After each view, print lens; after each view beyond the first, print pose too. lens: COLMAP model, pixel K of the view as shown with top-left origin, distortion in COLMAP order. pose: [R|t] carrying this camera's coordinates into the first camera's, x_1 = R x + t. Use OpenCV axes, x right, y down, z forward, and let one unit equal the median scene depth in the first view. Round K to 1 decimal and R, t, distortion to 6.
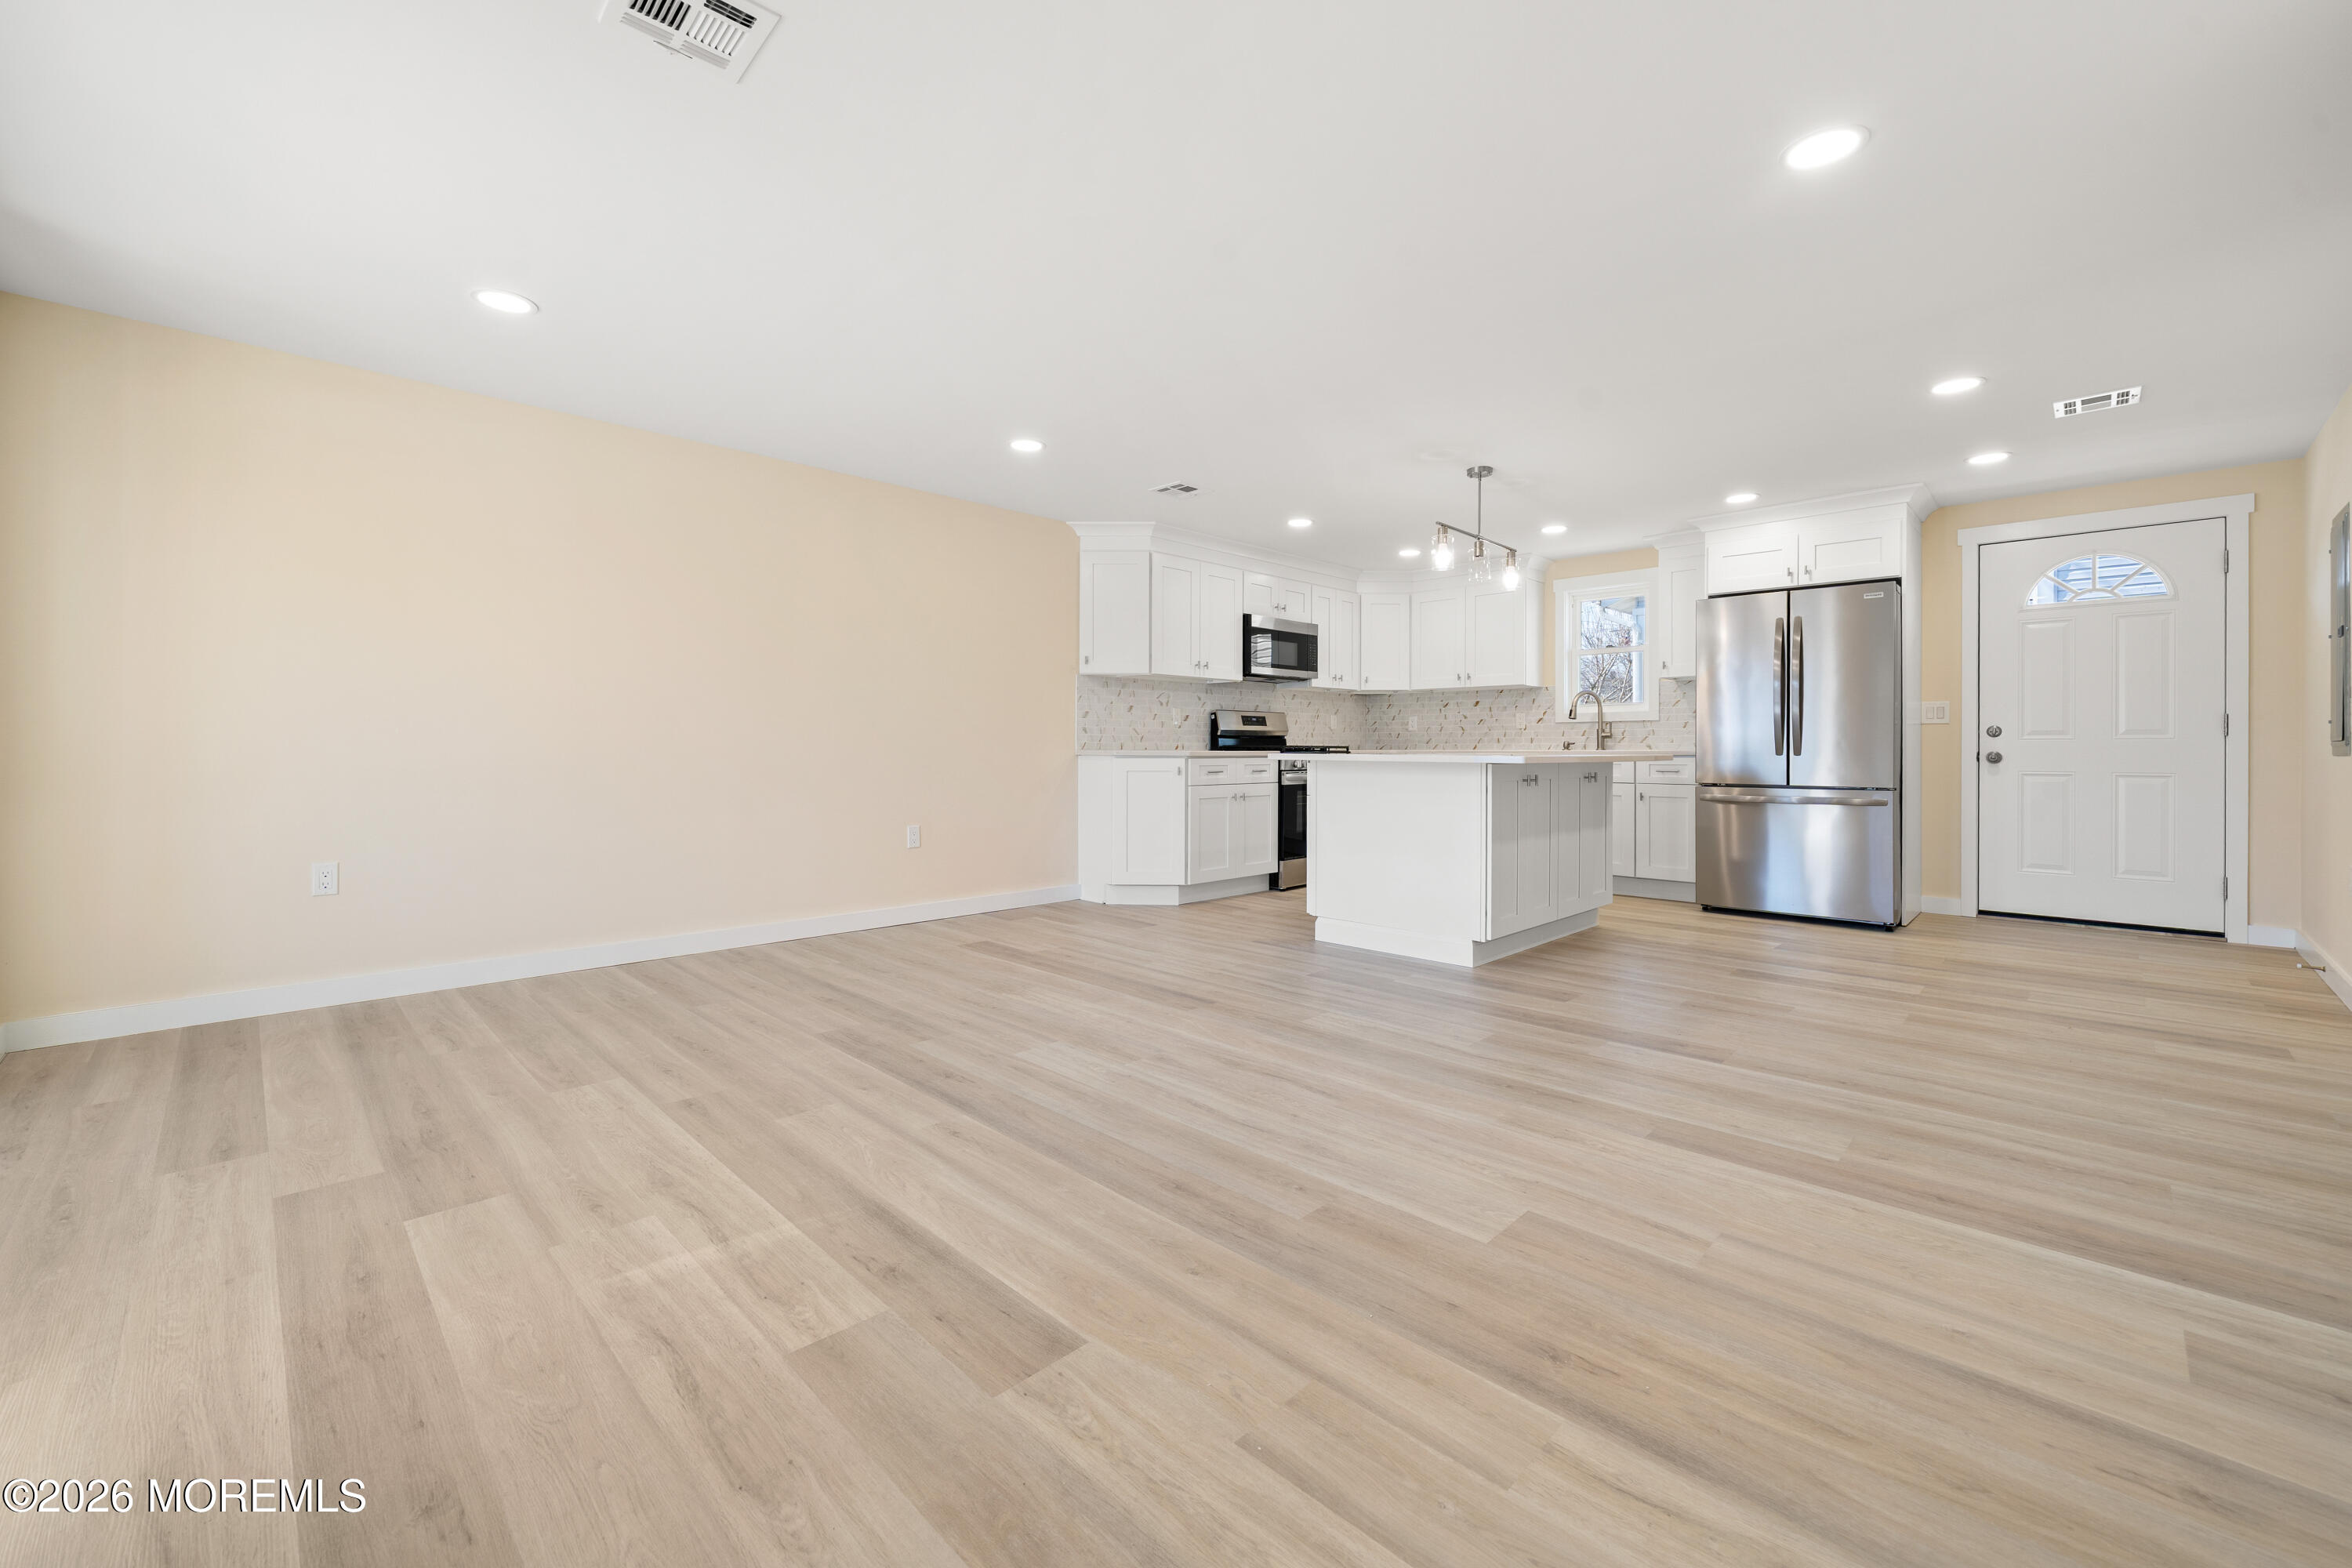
lens RADIAL K [[944.6, 0, 1170.6], [0, 944.6, 748.3], [0, 0, 1]] dist [-0.002193, -0.000326]
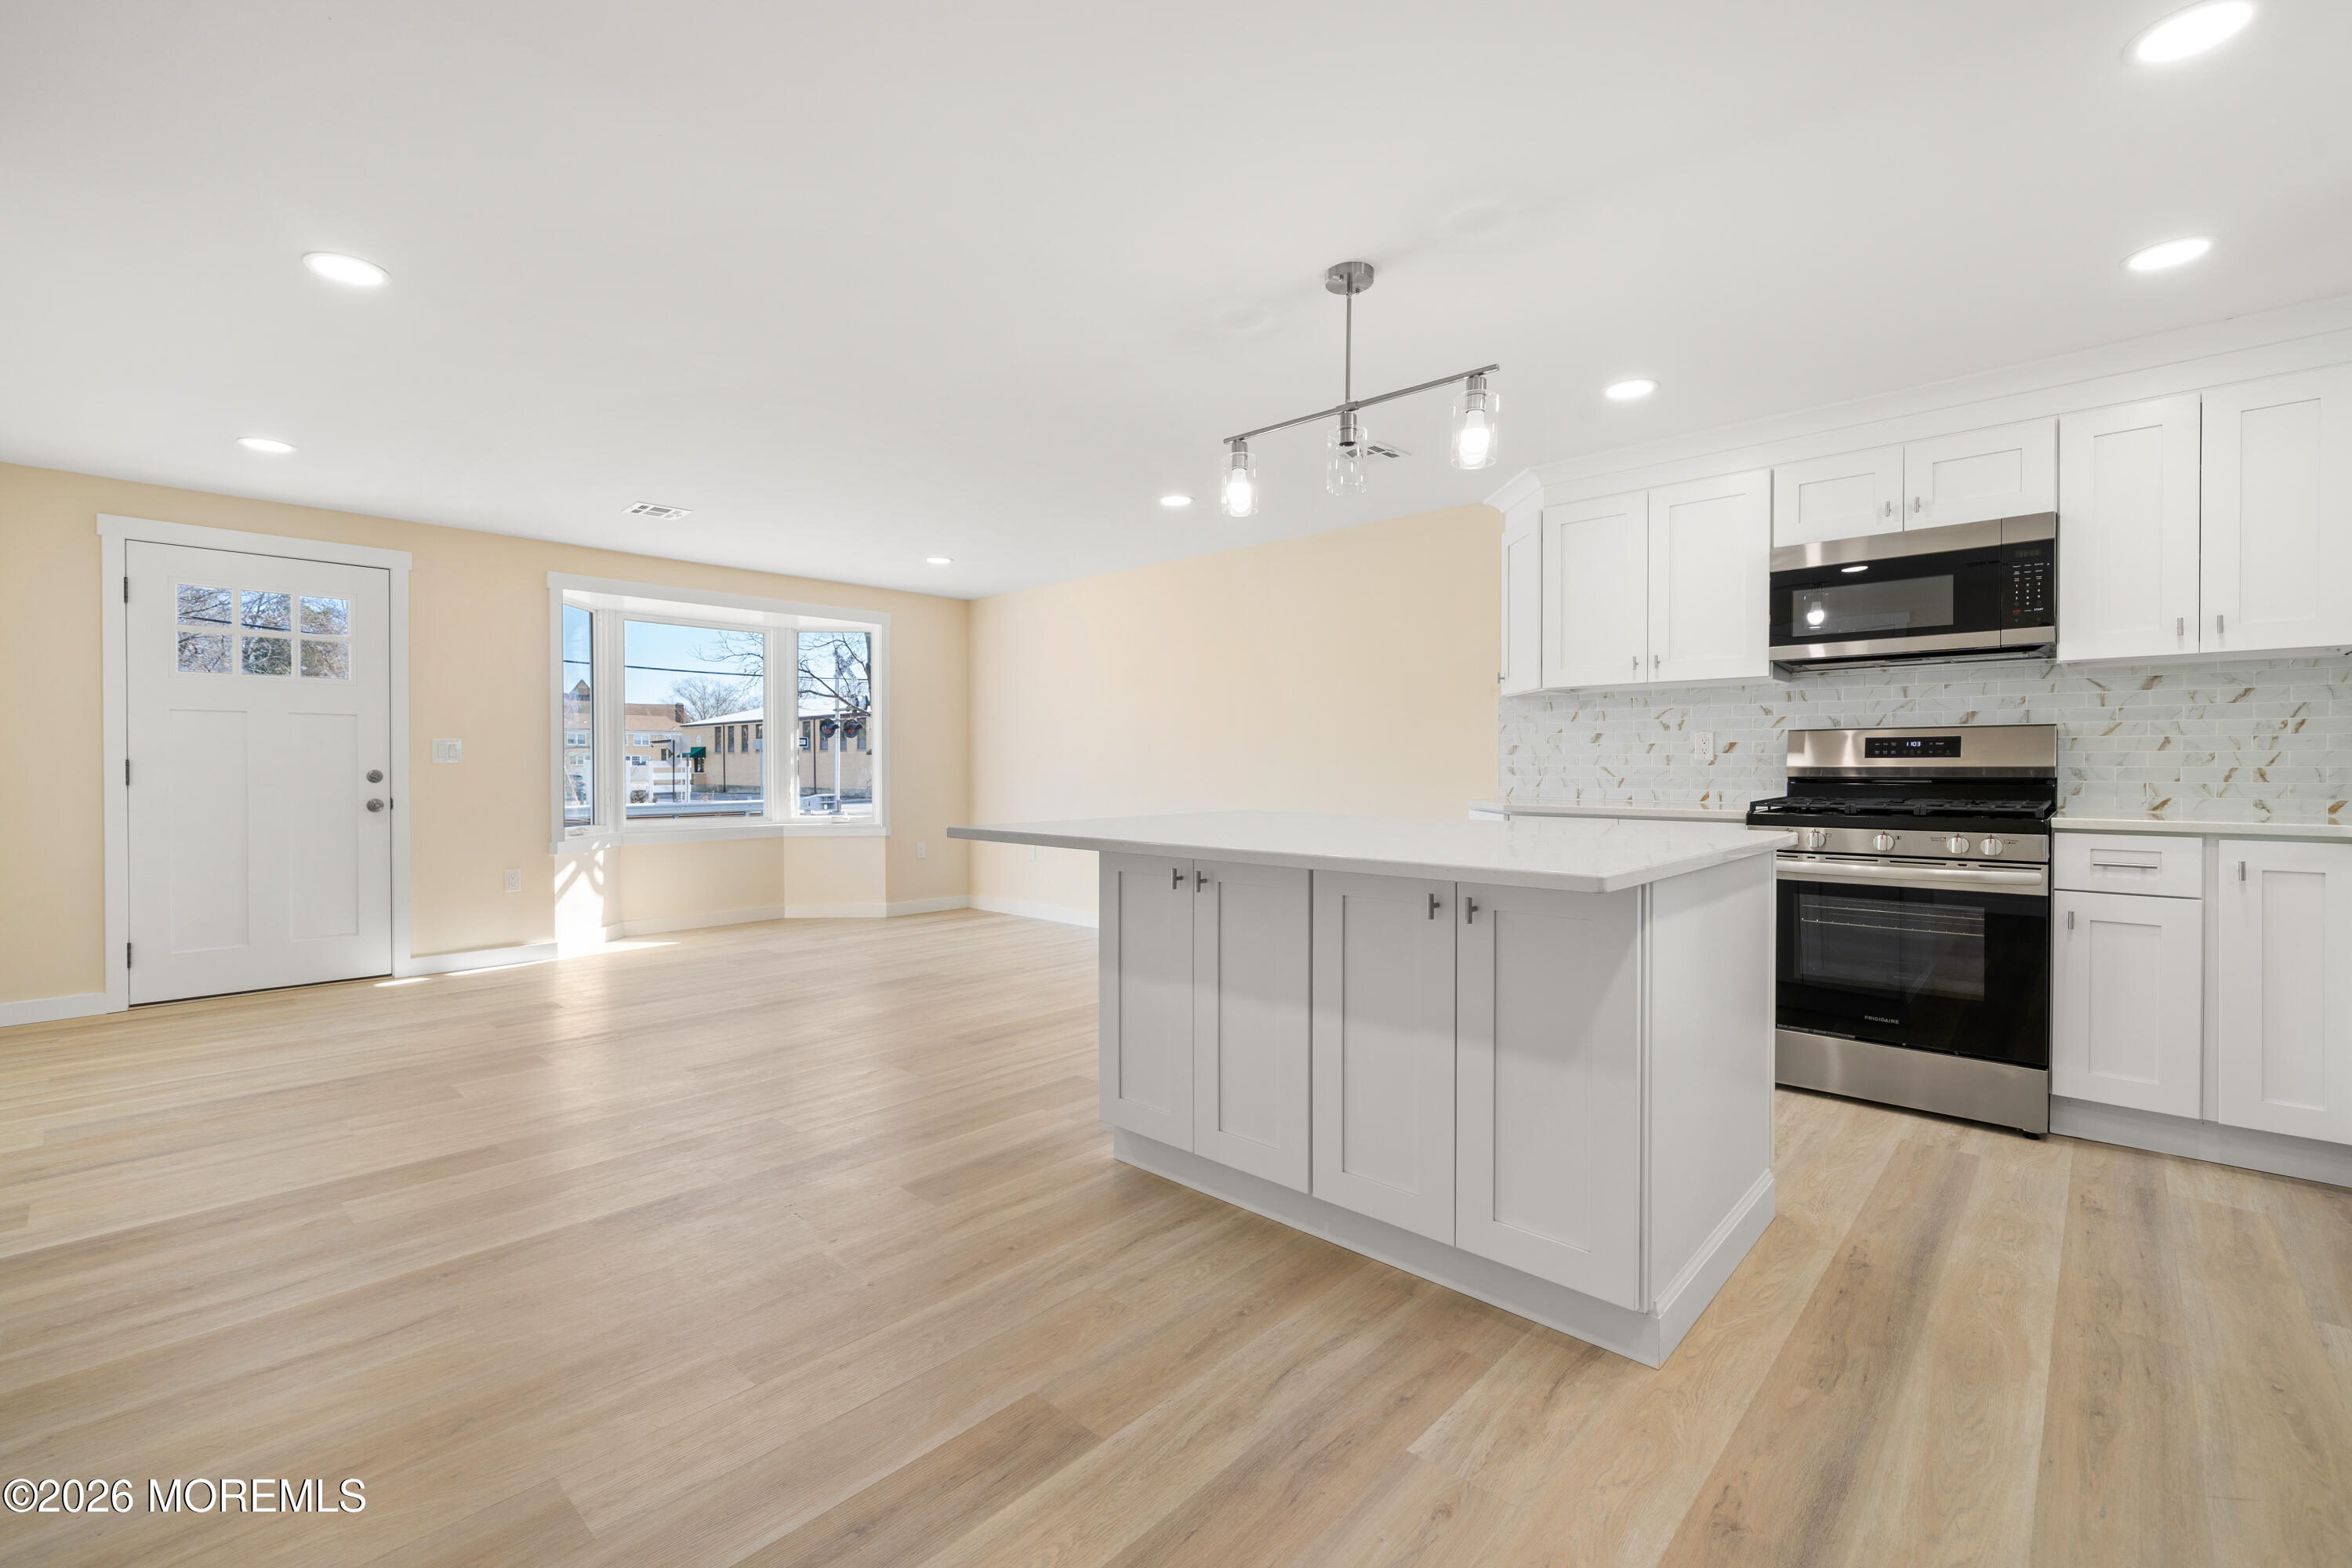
lens RADIAL K [[1002.8, 0, 1162.5], [0, 1002.8, 780.8], [0, 0, 1]] dist [-0.001408, 0.000012]
pose [[0.027514, 0.013163, -0.999535, 0.693118], [0.000255, 0.999913, 0.013175, -0.022186], [0.999621, -0.000617, 0.027508, 0.706040]]
